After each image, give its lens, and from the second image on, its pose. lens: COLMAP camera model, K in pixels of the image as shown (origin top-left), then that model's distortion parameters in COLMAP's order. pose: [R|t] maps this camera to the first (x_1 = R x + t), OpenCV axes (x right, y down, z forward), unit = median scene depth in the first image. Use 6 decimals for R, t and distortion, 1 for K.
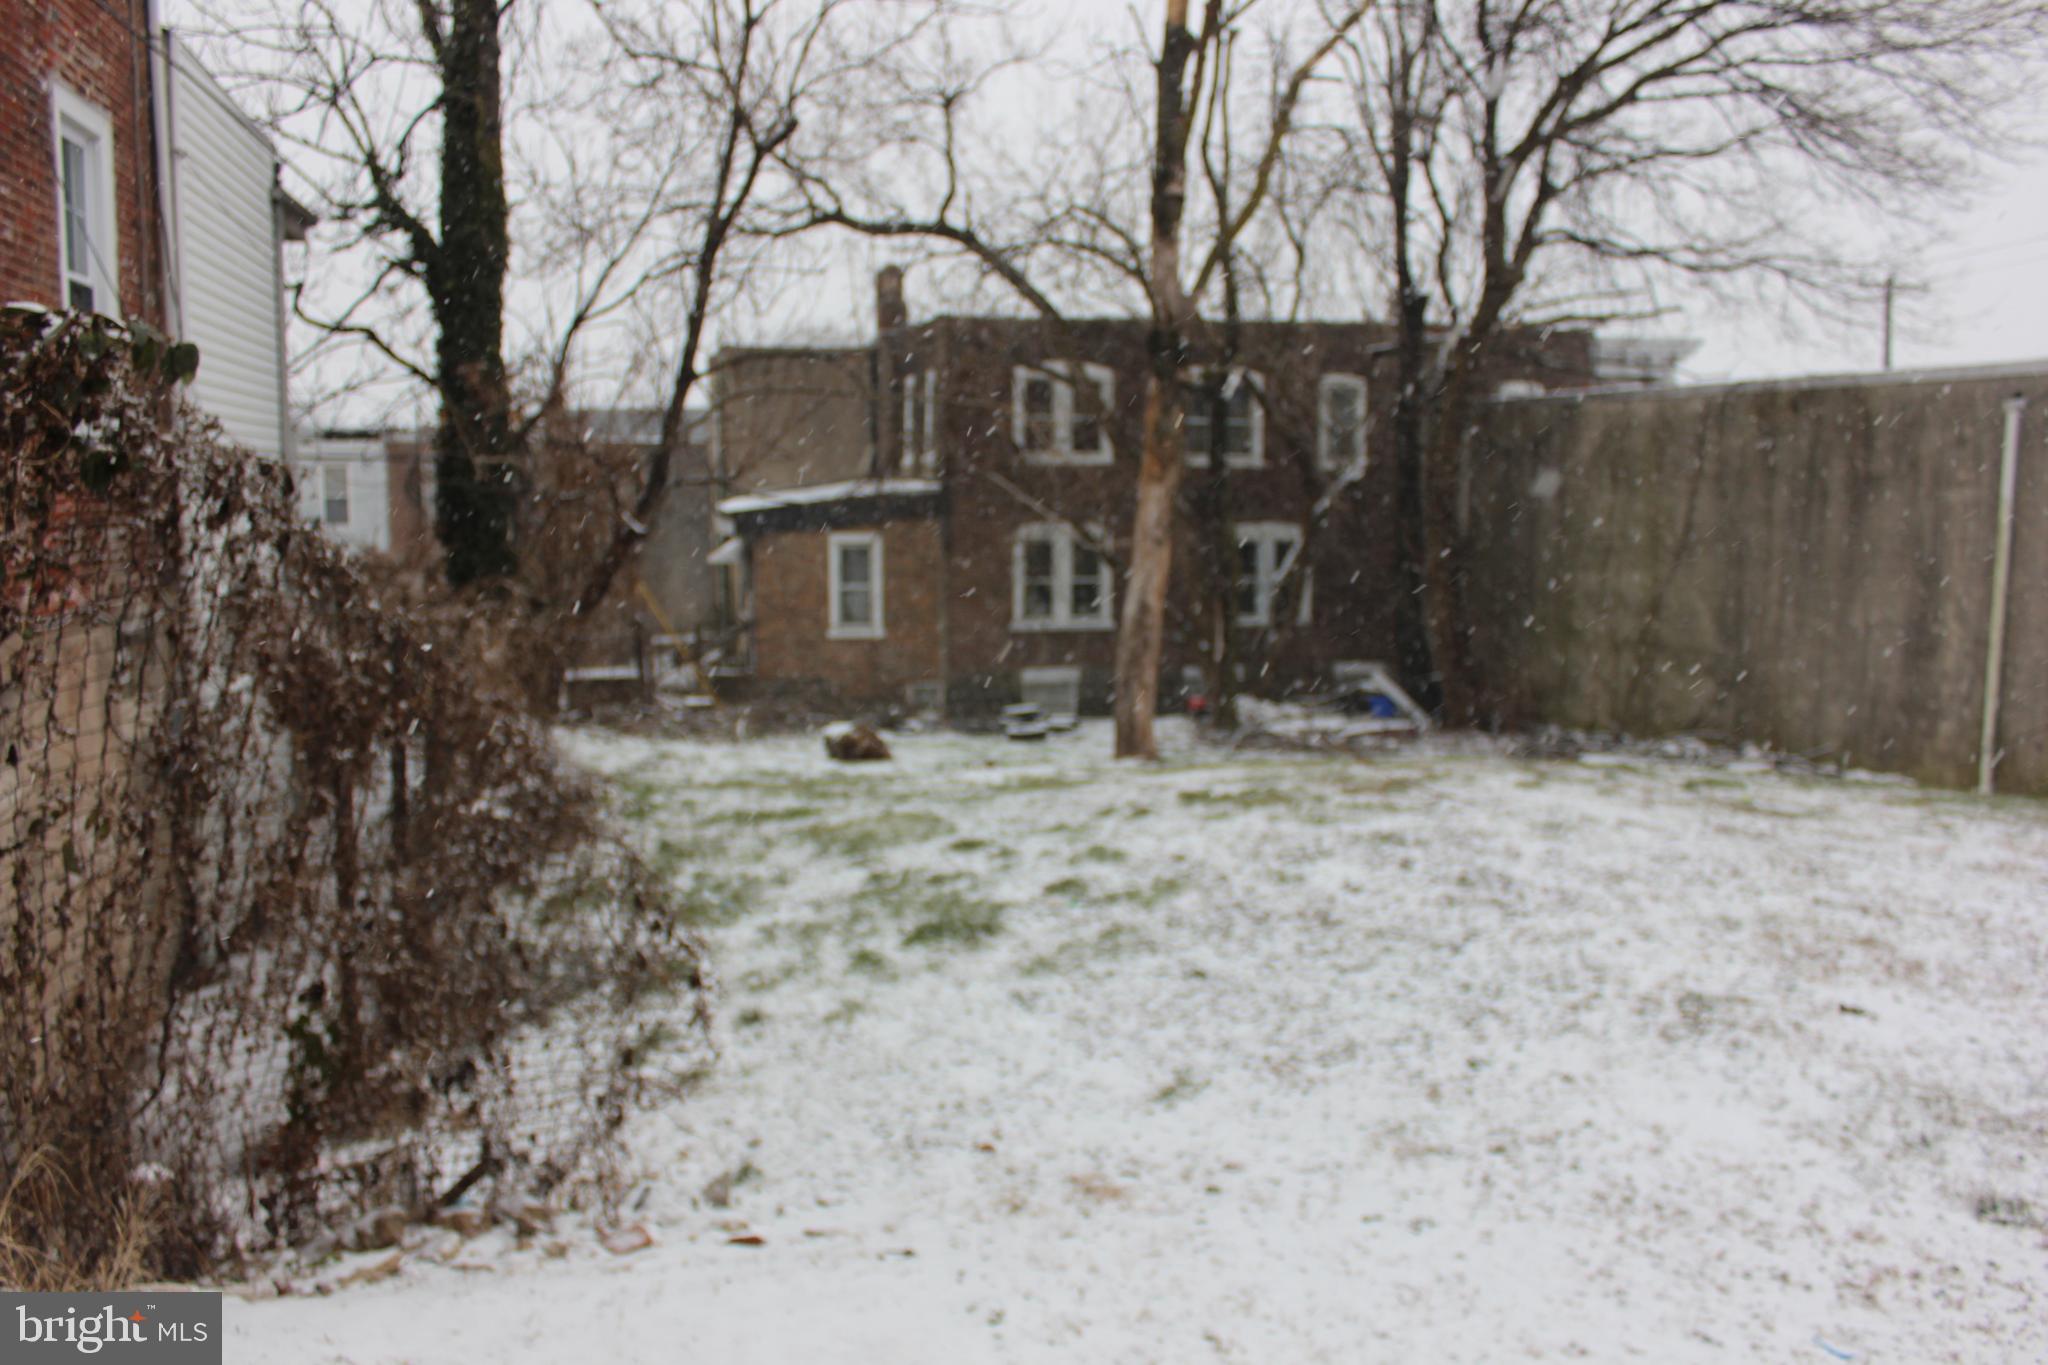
lens RADIAL K [[1694.2, 0, 1016.4], [0, 1694.2, 698.7], [0, 0, 1]] dist [-0.168331, 0.145527]
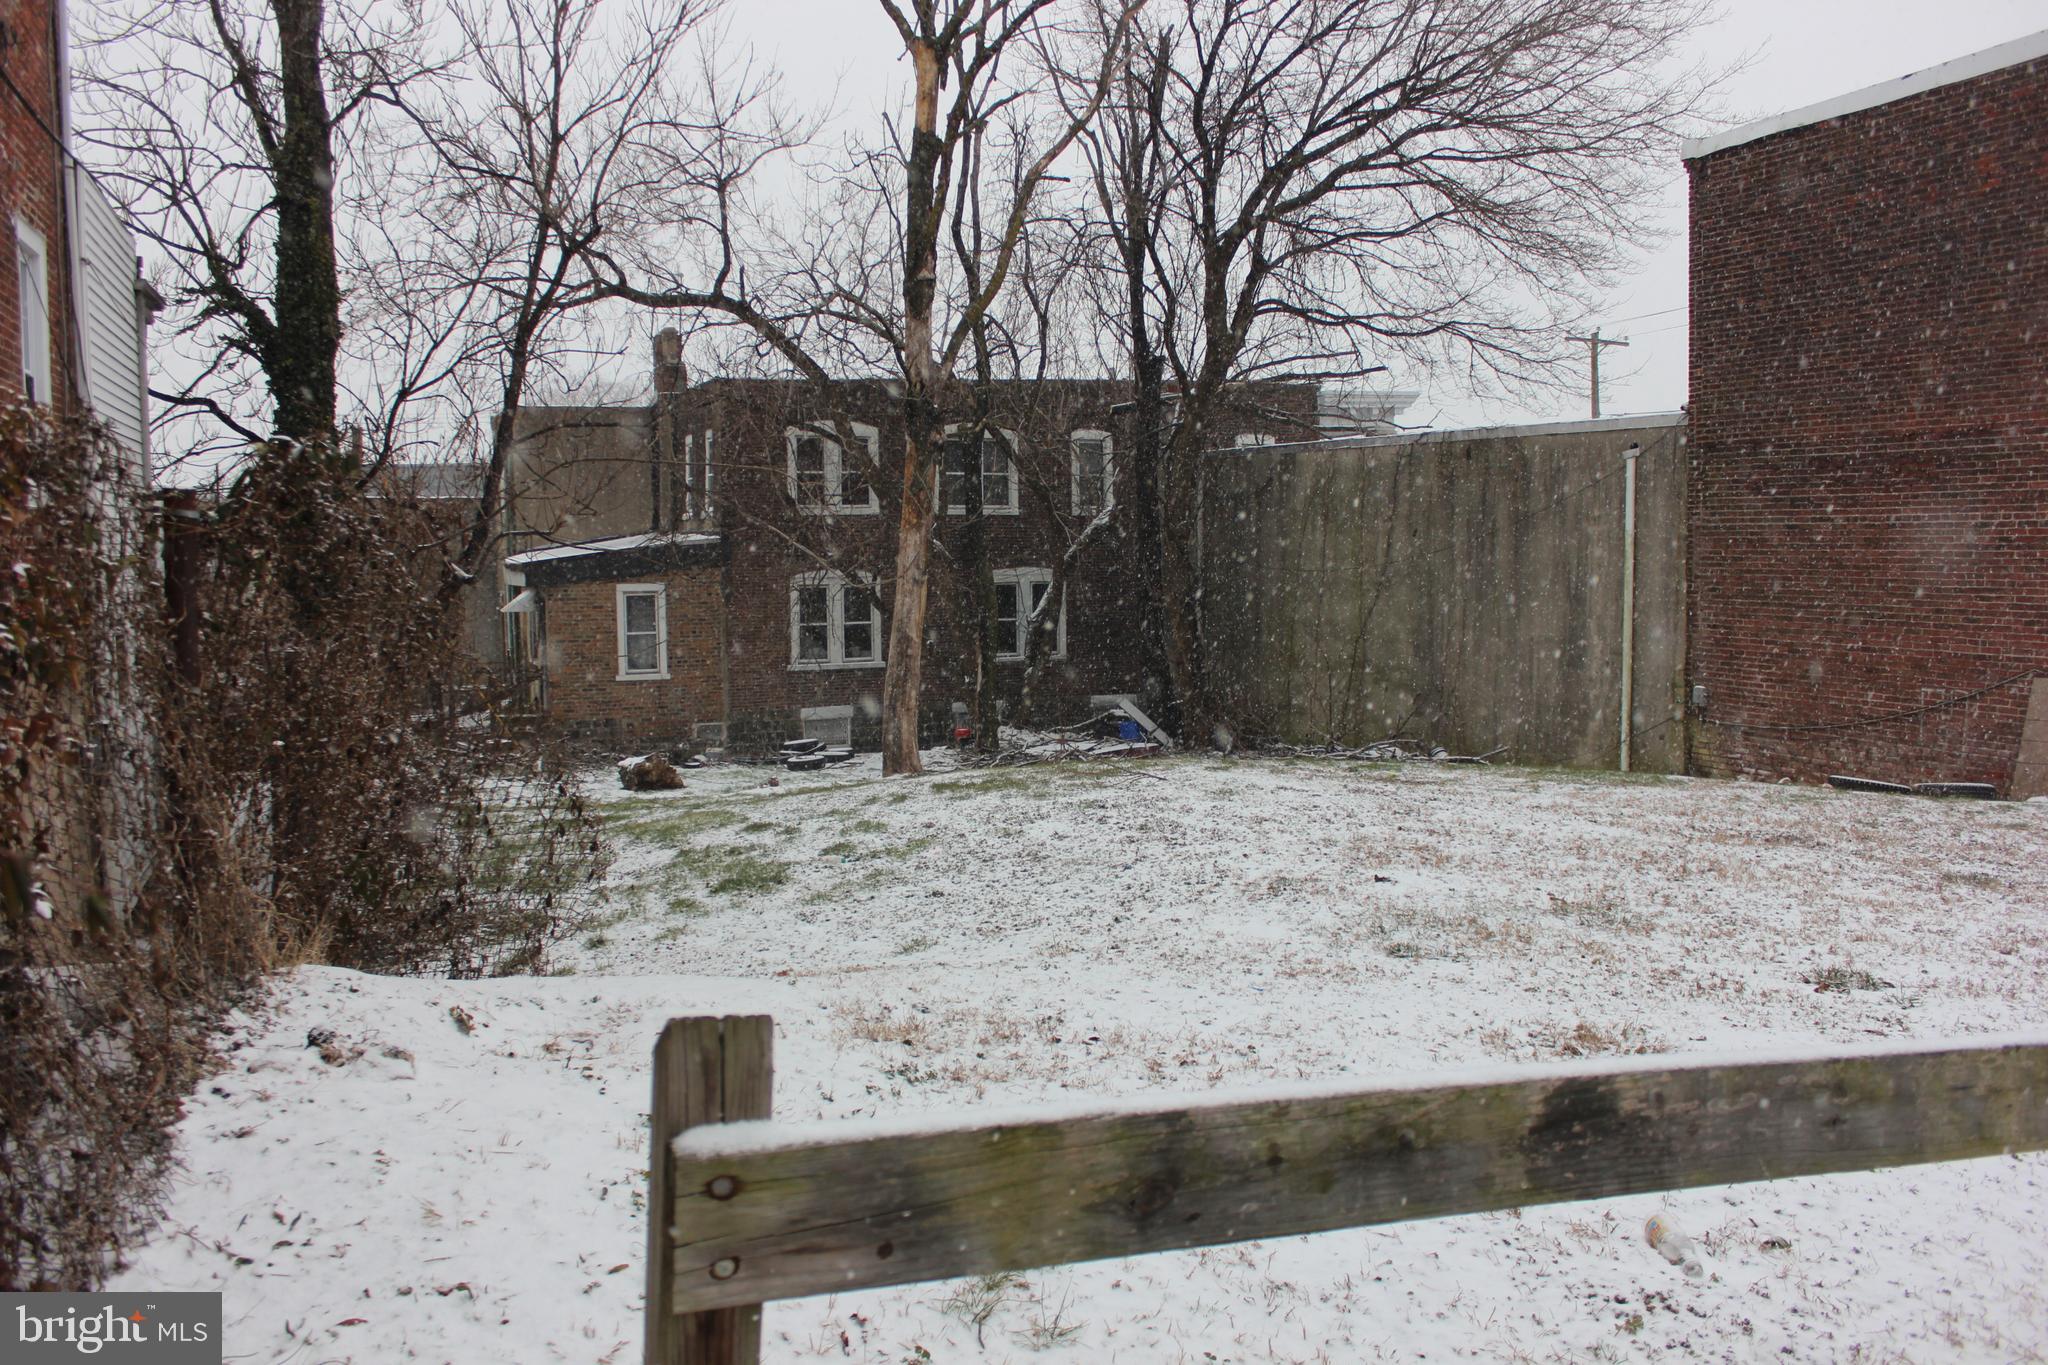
lens RADIAL K [[1696.0, 0, 1023.6], [0, 1696.0, 698.9], [0, 0, 1]] dist [-0.168224, 0.149342]
pose [[0.990637, -0.024065, 0.134383, -0.000239], [0.028037, 0.999222, -0.027744, 0.020428], [-0.133611, 0.031252, 0.990541, -0.143101]]
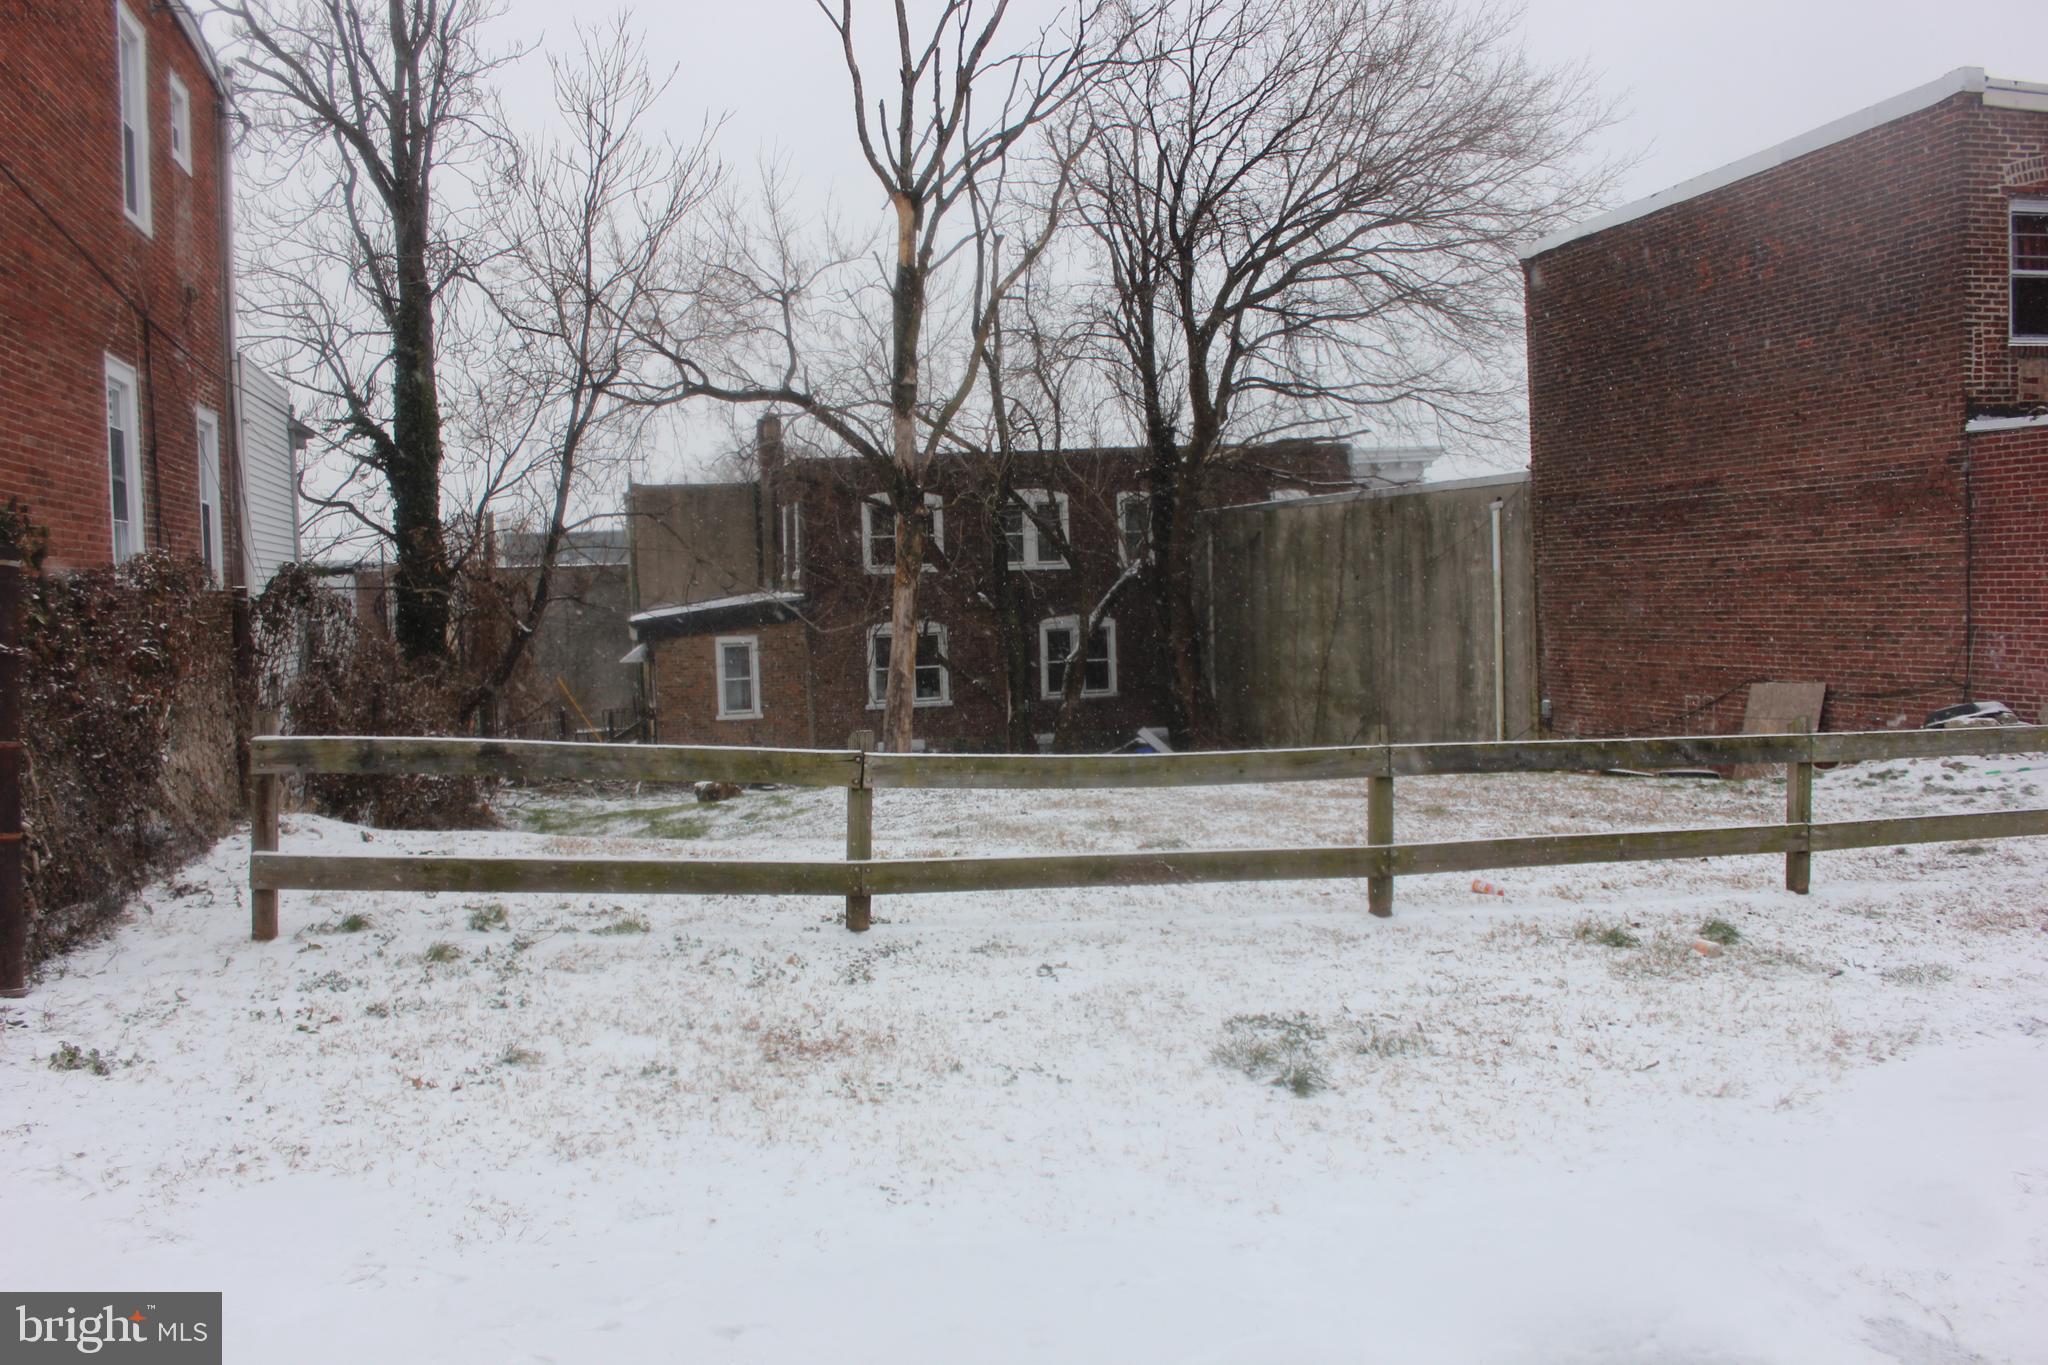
lens RADIAL K [[1696.0, 0, 1023.6], [0, 1696.0, 698.9], [0, 0, 1]] dist [-0.168224, 0.149342]
pose [[0.998993, -0.038686, 0.022704, 0.149655], [0.040005, 0.997345, -0.060849, 0.057040], [-0.020290, 0.061696, 0.997889, -0.419759]]
